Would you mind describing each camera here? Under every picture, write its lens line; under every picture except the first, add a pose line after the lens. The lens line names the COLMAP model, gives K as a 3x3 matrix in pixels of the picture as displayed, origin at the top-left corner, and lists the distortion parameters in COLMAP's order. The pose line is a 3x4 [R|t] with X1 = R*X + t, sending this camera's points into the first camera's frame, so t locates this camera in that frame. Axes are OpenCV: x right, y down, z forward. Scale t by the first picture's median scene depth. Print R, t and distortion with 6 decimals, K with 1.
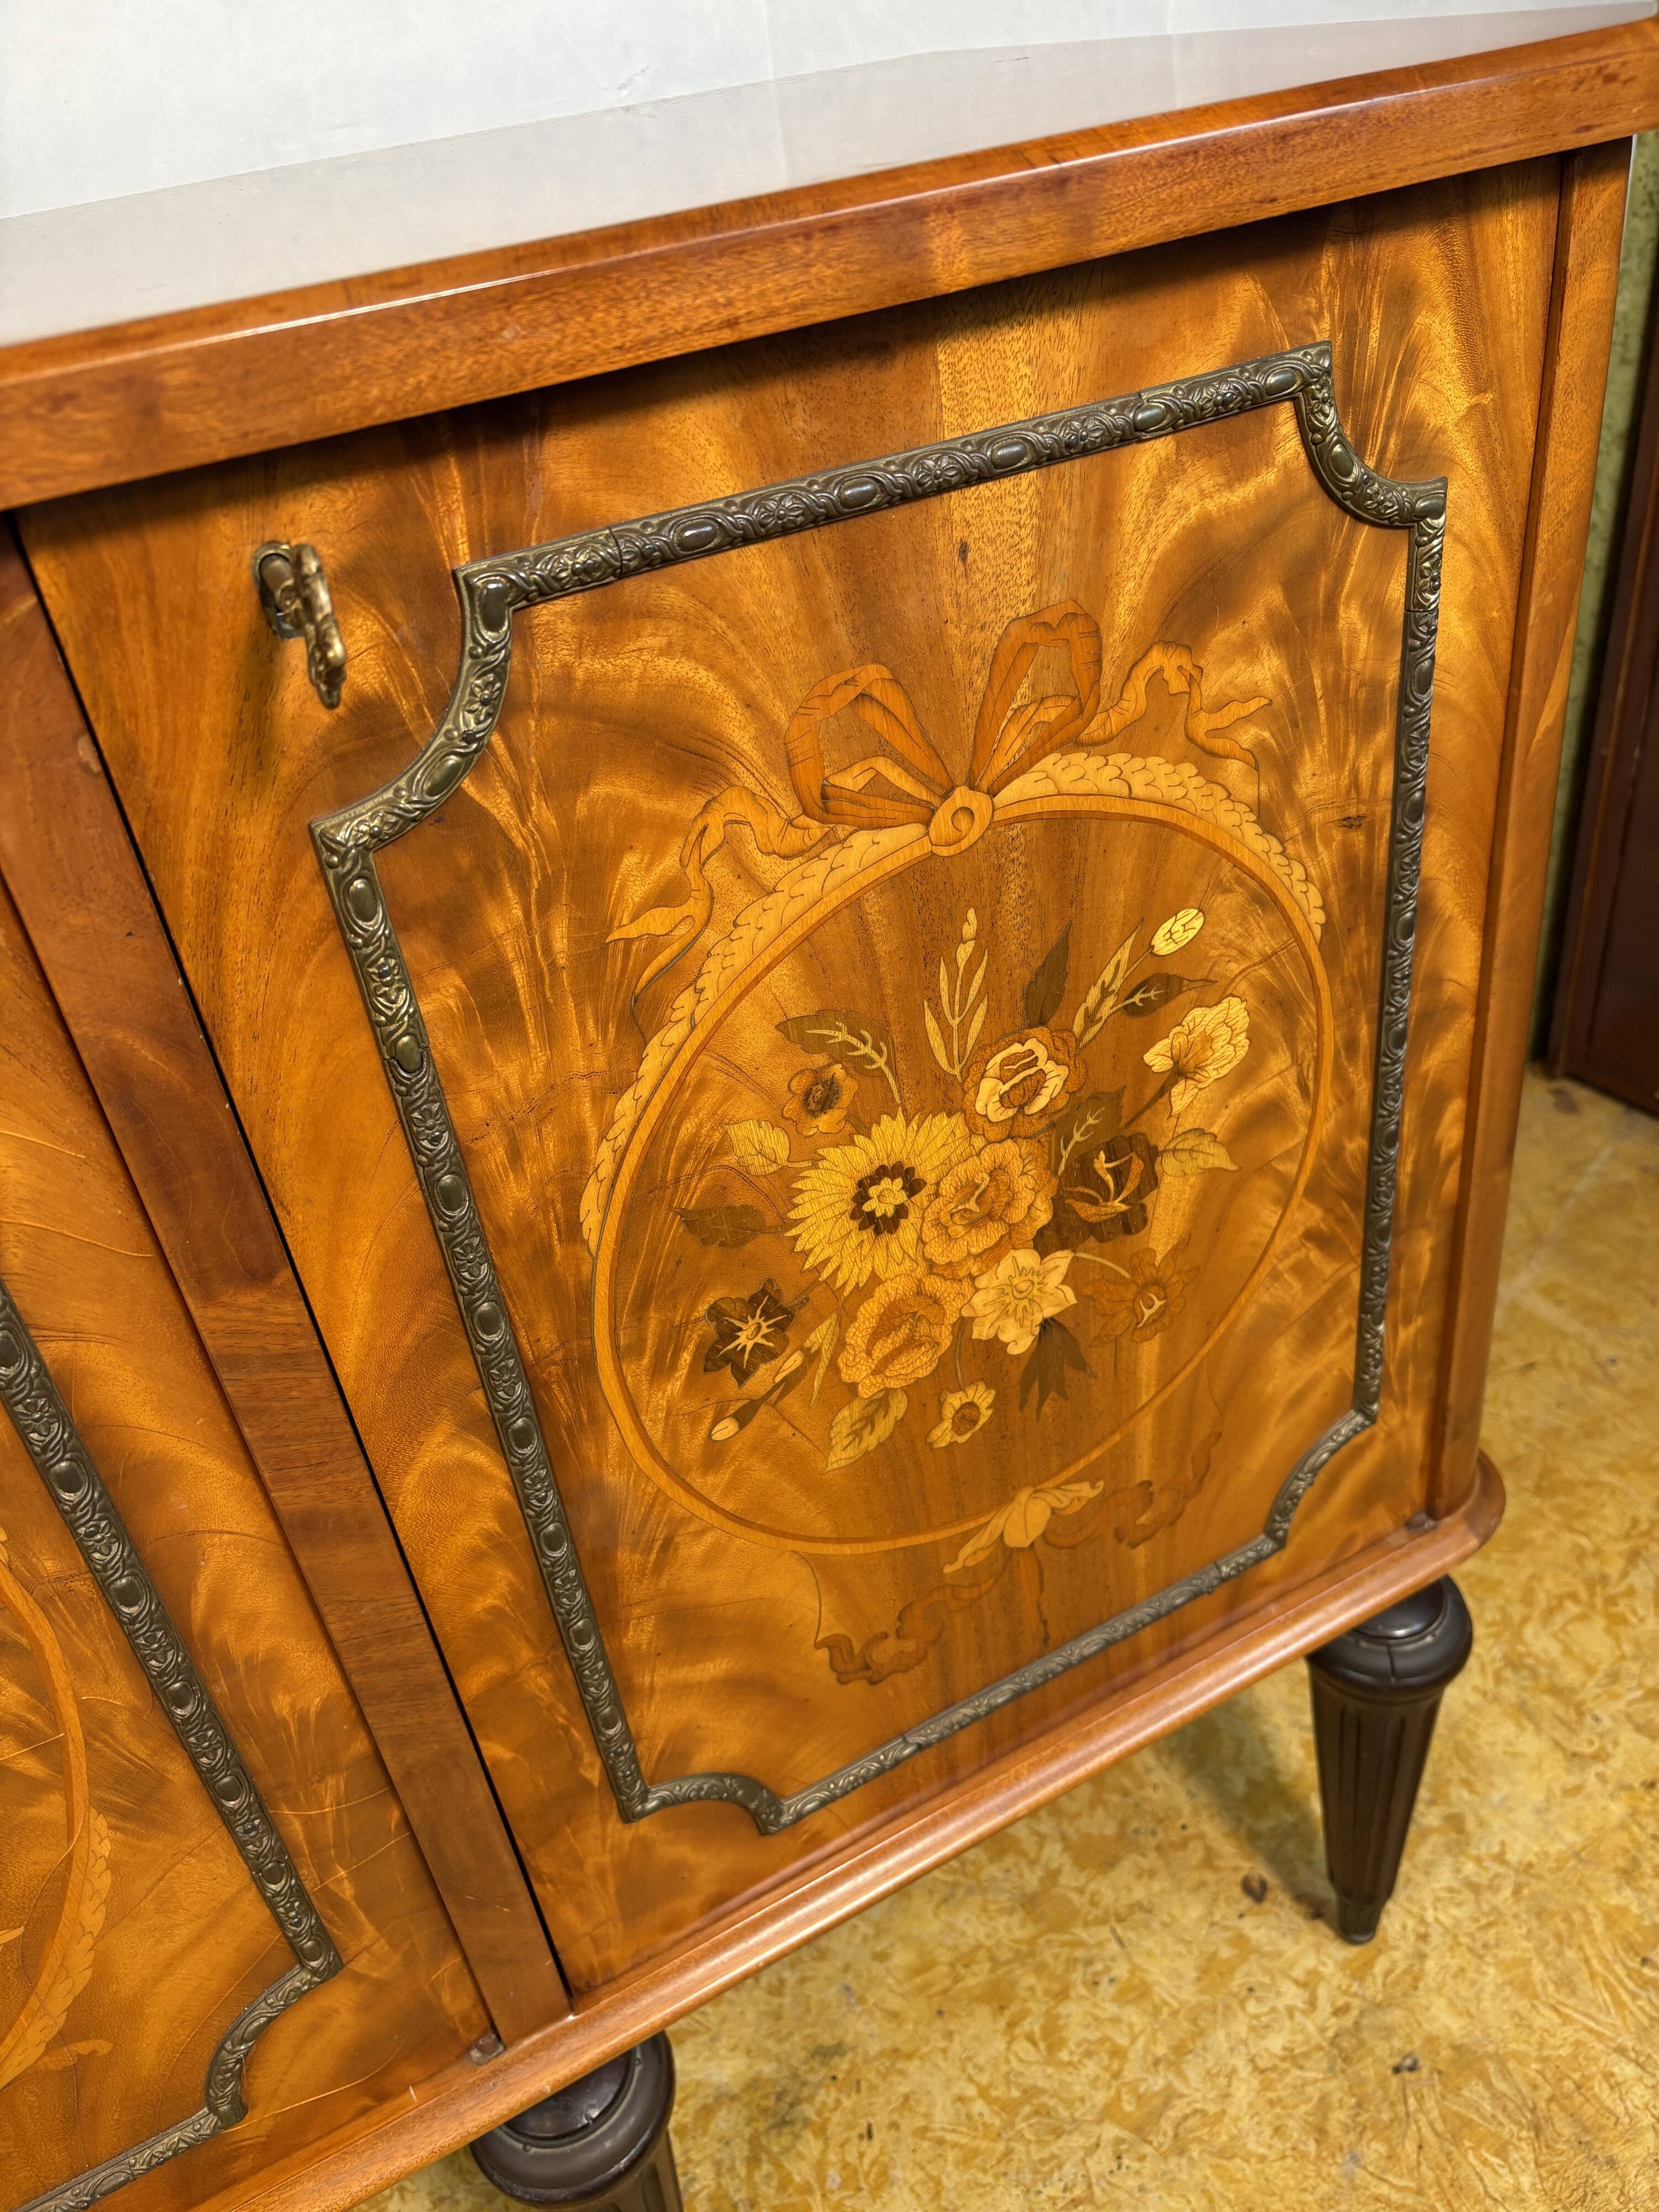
lens RADIAL K [[1691.1, 0, 812.5], [0, 1691.1, 1106.1], [0, 0, 1]] dist [0.032074, -0.036527]
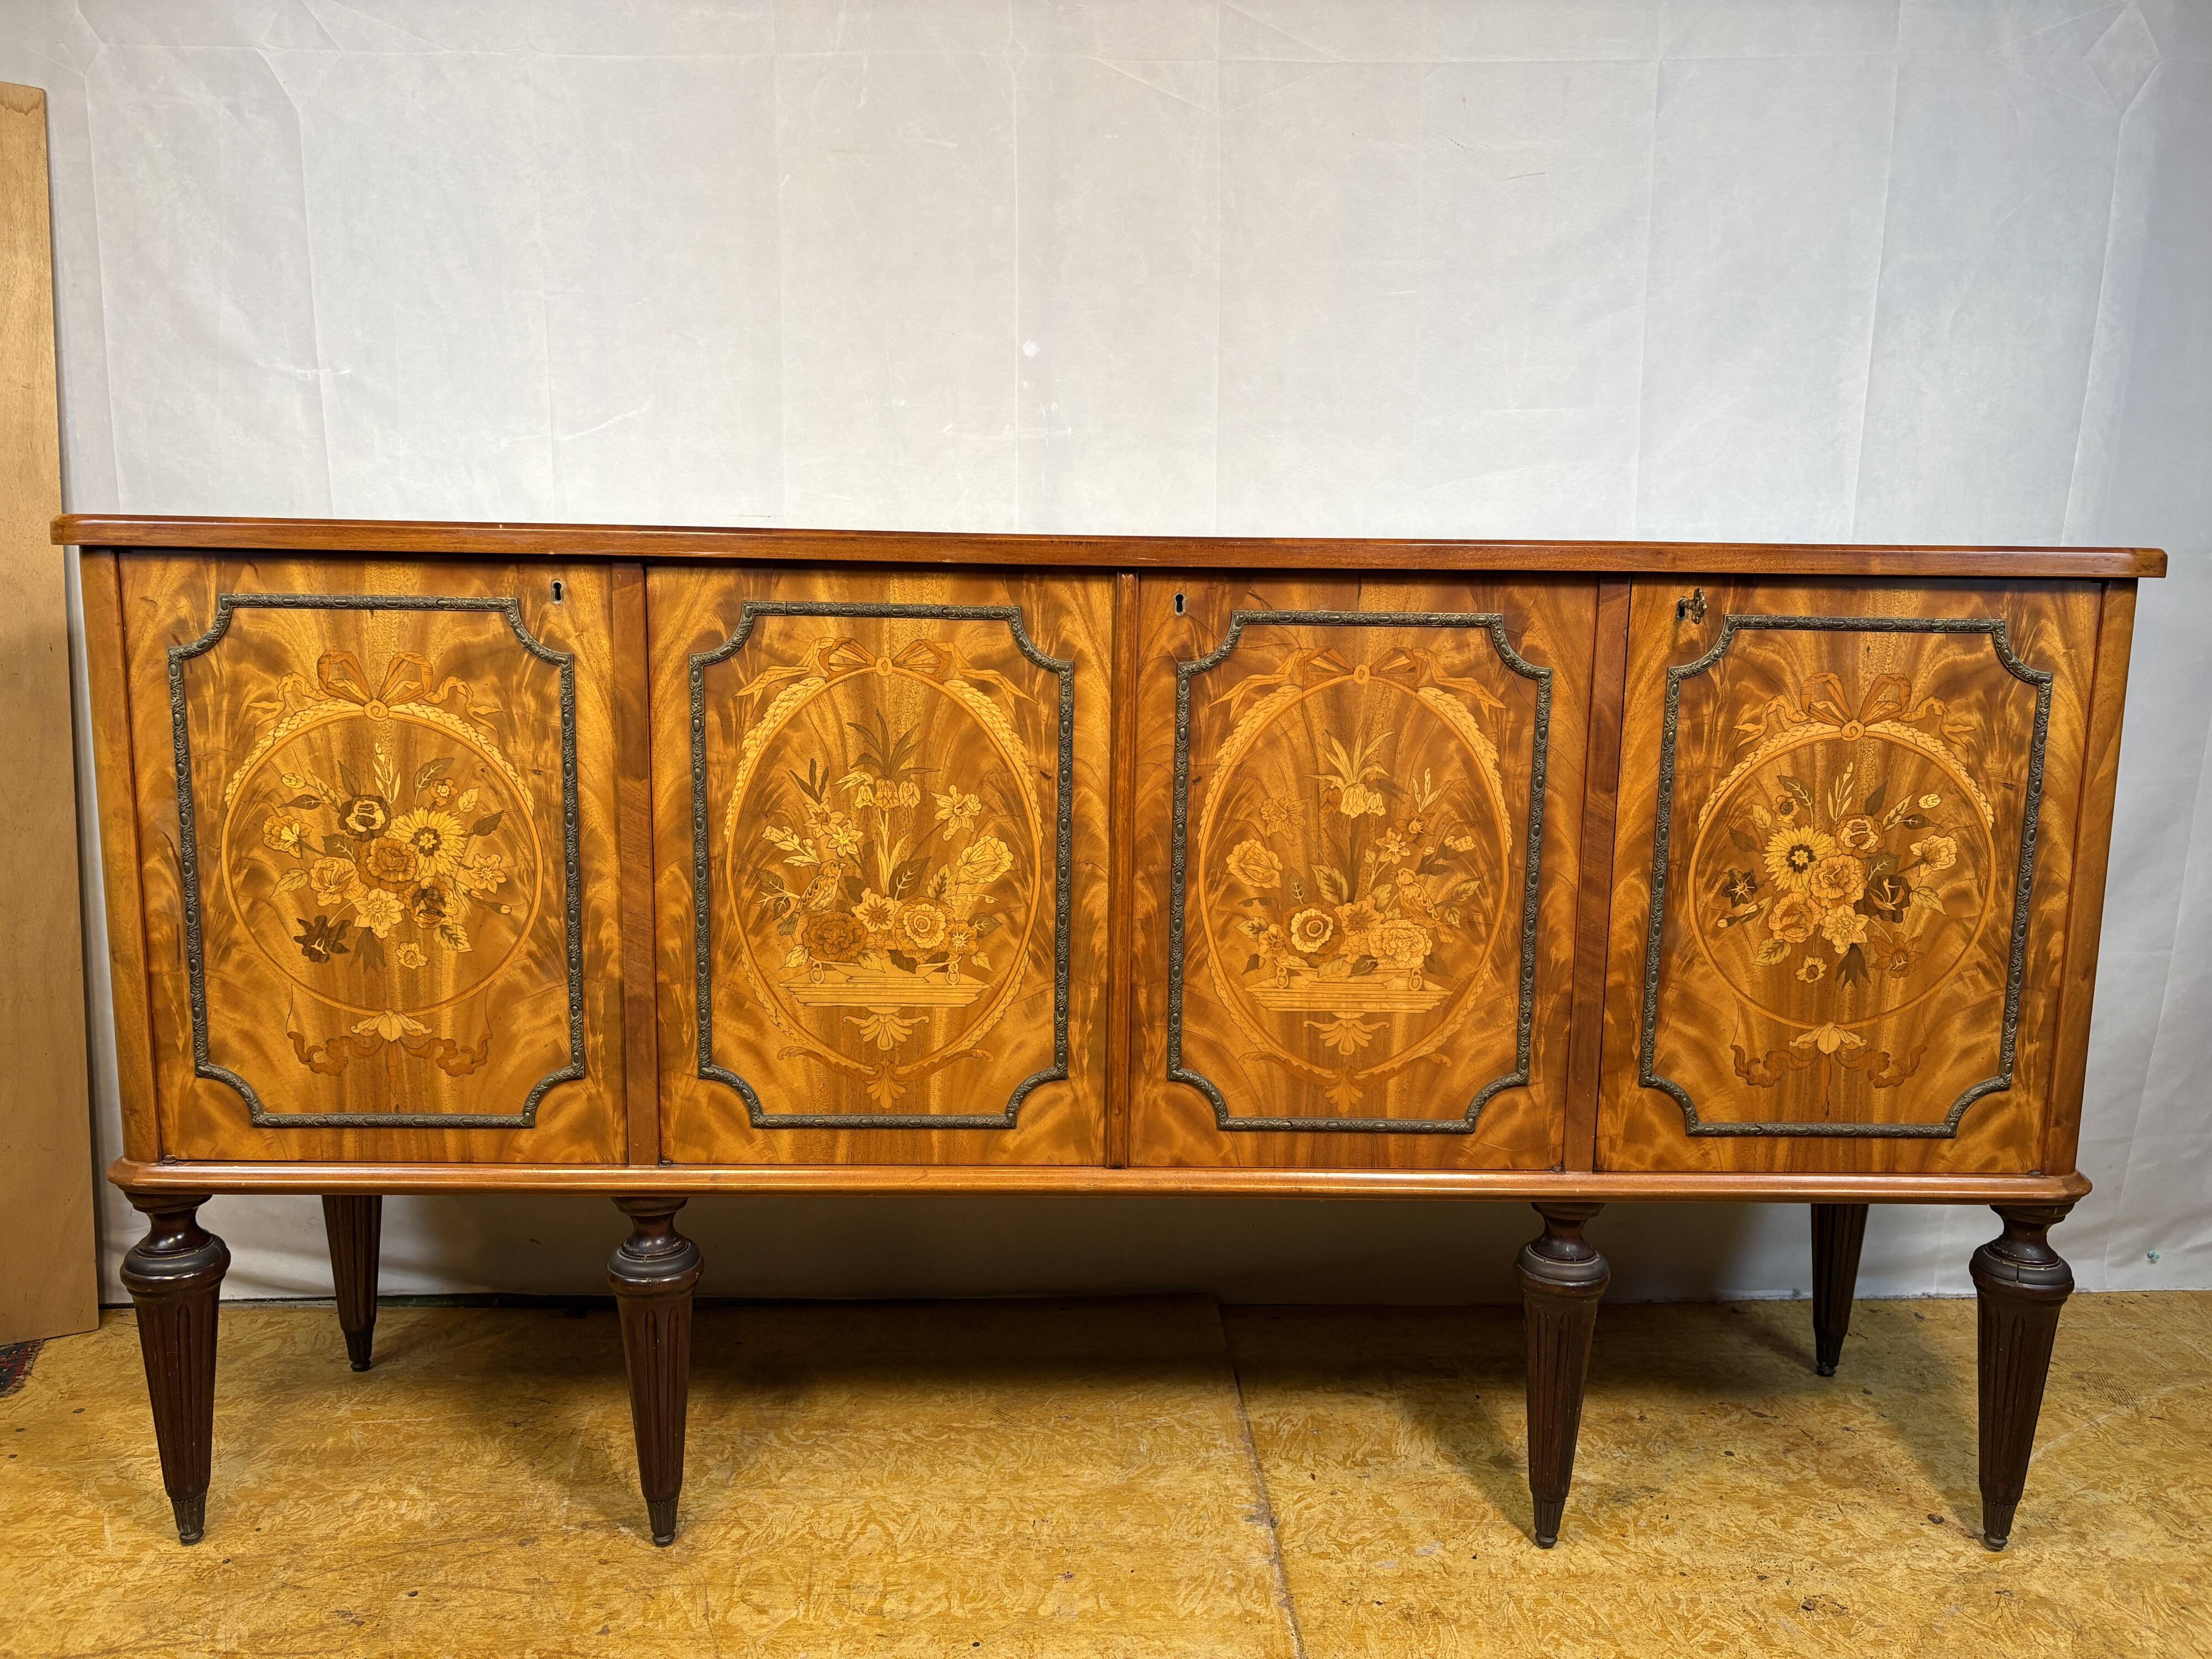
lens RADIAL K [[1691.1, 0, 1105.9], [0, 1691.1, 825.3], [0, 0, 1]] dist [0.032074, -0.036527]
pose [[0.887370, 0.206699, -0.412129, 0.173721], [-0.354626, 0.877227, -0.323594, 1.359395], [0.294644, 0.433300, 0.851725, -1.840810]]
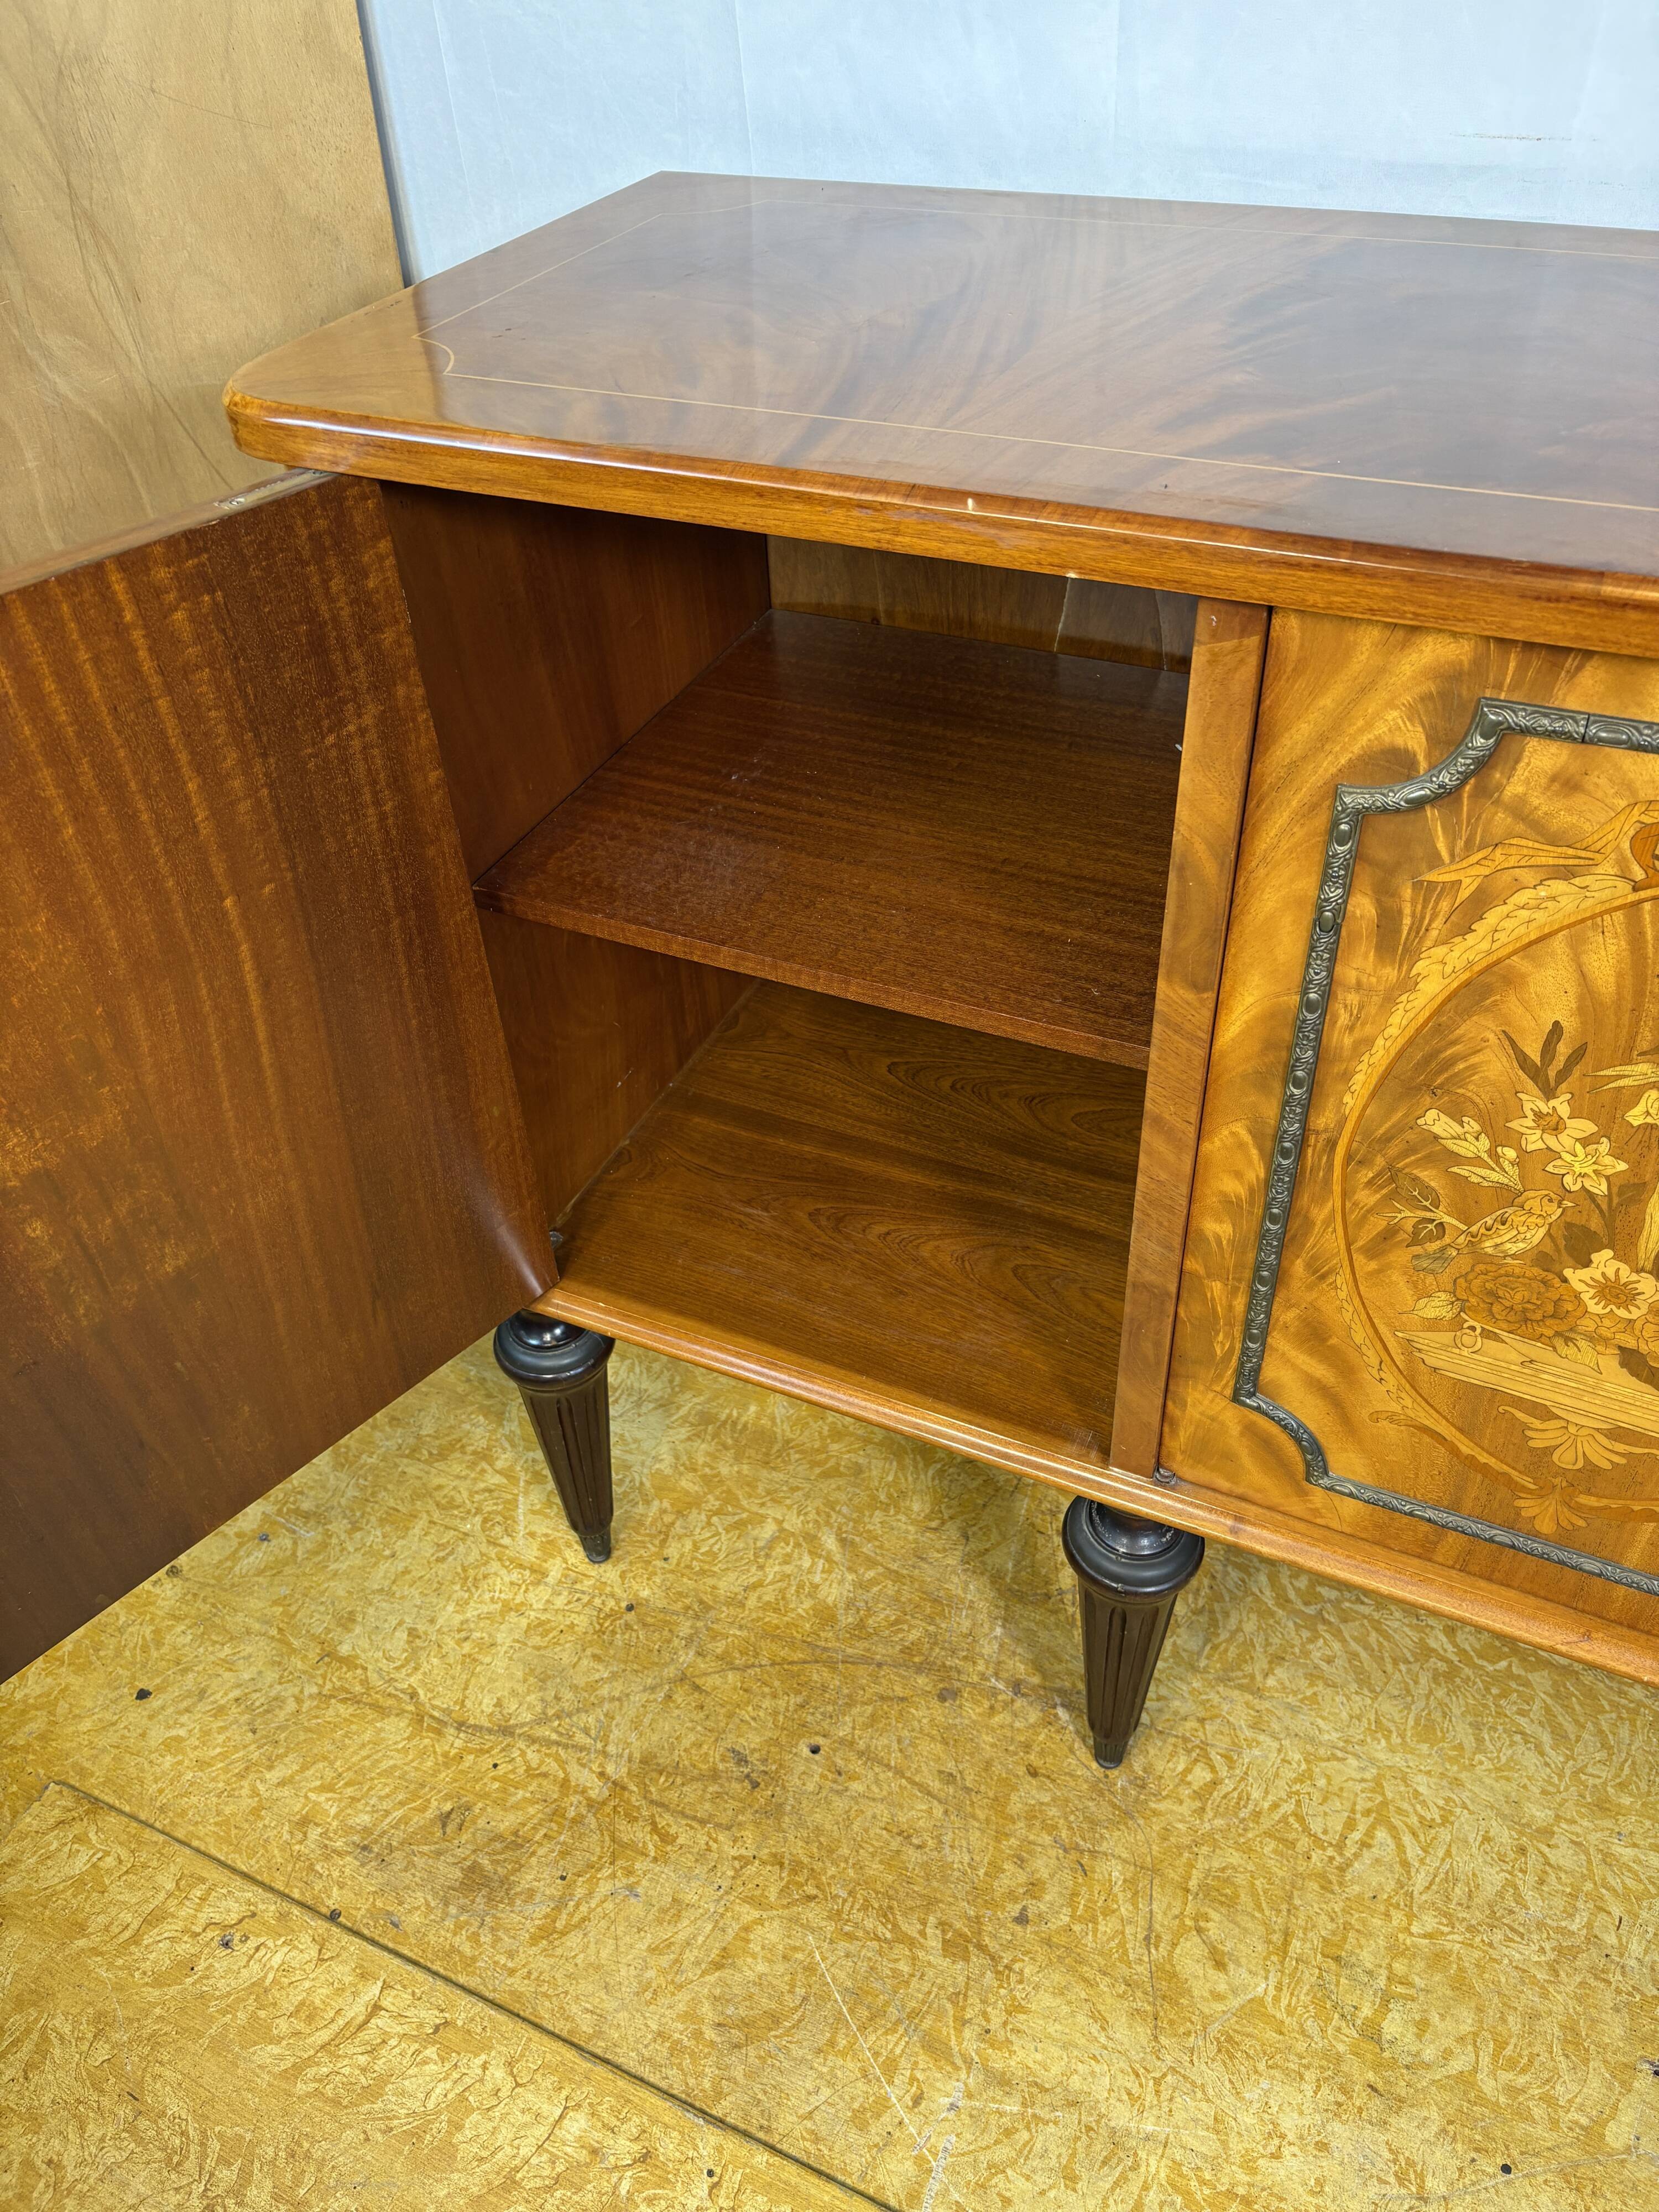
lens RADIAL K [[1691.1, 0, 822.7], [0, 1691.1, 1118.9], [0, 0, 1]] dist [0.032074, -0.036527]
pose [[0.610979, 0.590259, -0.527540, -1.053125], [-0.467902, 0.806782, 0.360791, 0.368343], [0.638570, 0.026402, 0.769111, -1.028282]]
